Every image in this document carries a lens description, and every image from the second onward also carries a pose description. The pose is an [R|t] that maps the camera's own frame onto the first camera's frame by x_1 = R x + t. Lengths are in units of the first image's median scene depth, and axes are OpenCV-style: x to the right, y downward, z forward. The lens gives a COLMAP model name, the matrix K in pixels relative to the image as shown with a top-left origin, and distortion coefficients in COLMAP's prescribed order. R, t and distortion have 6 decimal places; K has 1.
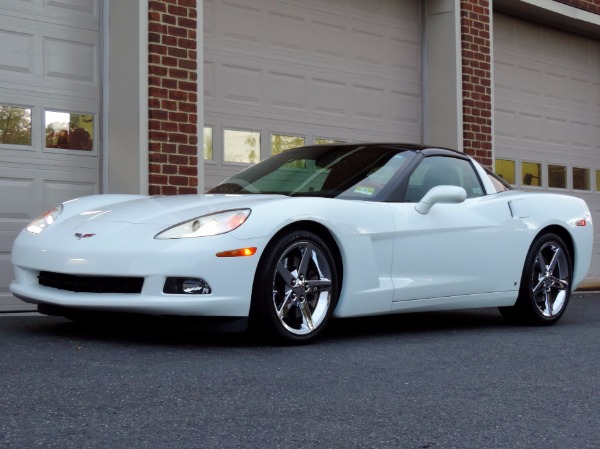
lens RADIAL K [[1300.9, 0, 290.6], [0, 1300.9, 224.5], [0, 0, 1]] dist [-0.101209, -0.066392]
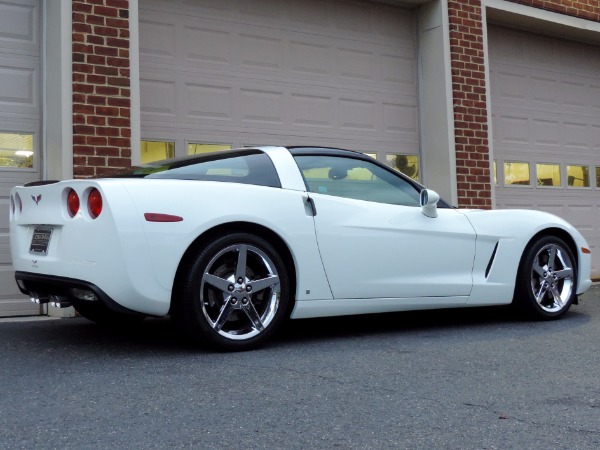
lens RADIAL K [[896.8, 0, 299.9], [0, 896.8, 193.1], [0, 0, 1]] dist [-0.043088, -0.077759]
pose [[0.971797, -0.040237, -0.232361, 0.231904], [0.030884, 0.998565, -0.043754, 0.003661], [0.233788, 0.035344, 0.971645, 0.334119]]
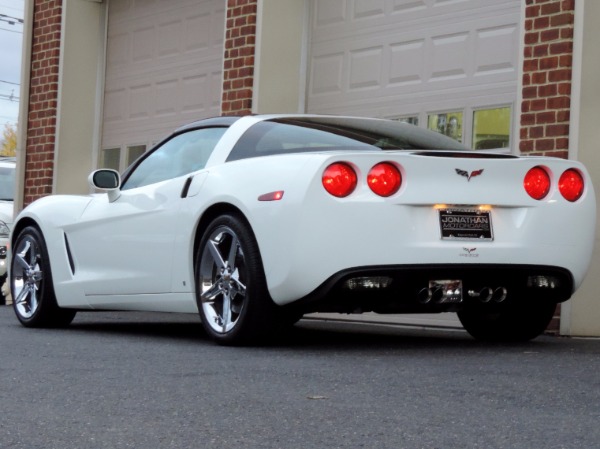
lens RADIAL K [[2028.8, 0, 300.0], [0, 2028.8, 224.5], [0, 0, 1]] dist [0.008350, -2.053590]
pose [[-0.354185, -0.046120, -0.934038, 1.110041], [-0.015291, 0.998935, -0.043526, 0.053967], [0.935051, -0.001134, -0.354513, 1.296763]]
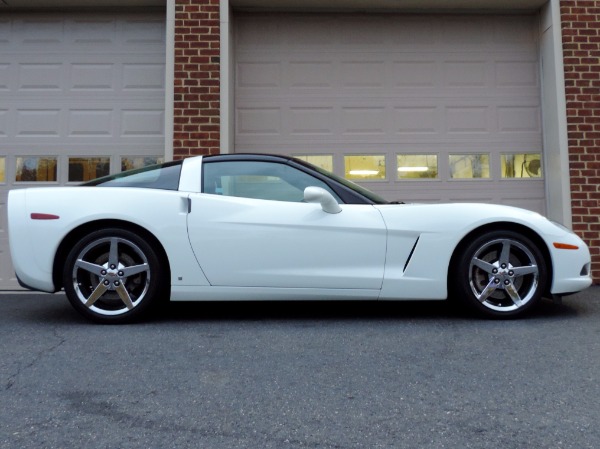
lens RADIAL K [[679.8, 0, 302.5], [0, 679.8, 195.2], [0, 0, 1]] dist [-0.023903, -0.018413]
pose [[0.669768, -0.069959, -0.739268, 0.516959], [0.028650, 0.997245, -0.068416, 0.016154], [0.742018, 0.024643, 0.669927, 0.600259]]
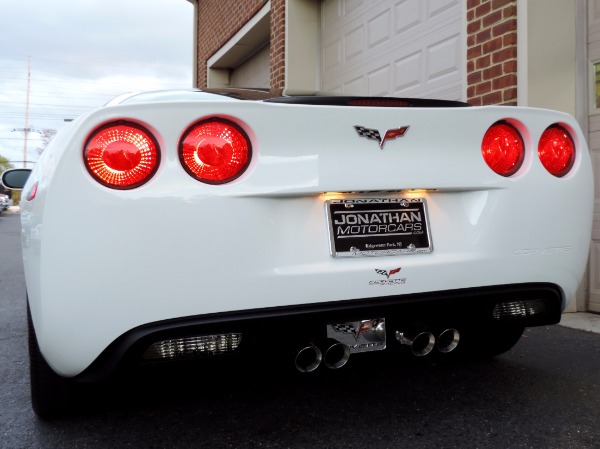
lens RADIAL K [[679.8, 0, 302.5], [0, 679.8, 195.2], [0, 0, 1]] dist [-0.023903, -0.018413]
pose [[-0.471343, -0.027272, -0.881528, 0.339389], [0.024815, 0.998716, -0.044166, 0.009400], [0.881601, -0.042692, -0.470061, 1.092619]]
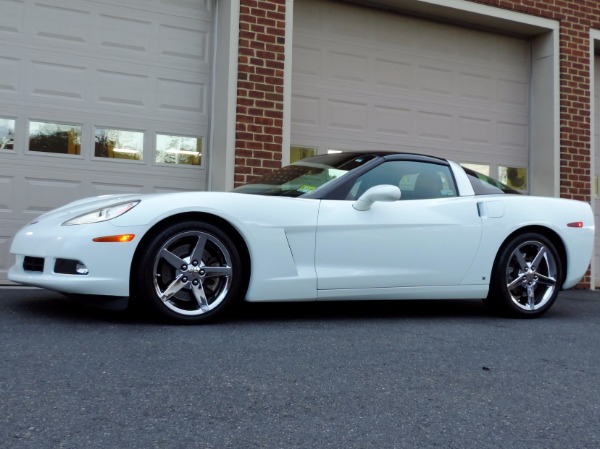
lens RADIAL K [[829.6, 0, 324.2], [0, 829.6, 202.4], [0, 0, 1]] dist [-0.036456, -0.046927]
pose [[0.939564, 0.005263, -0.342332, 0.247748], [-0.018946, 0.999149, -0.036636, 0.008730], [0.341848, 0.040908, 0.938865, 0.261470]]
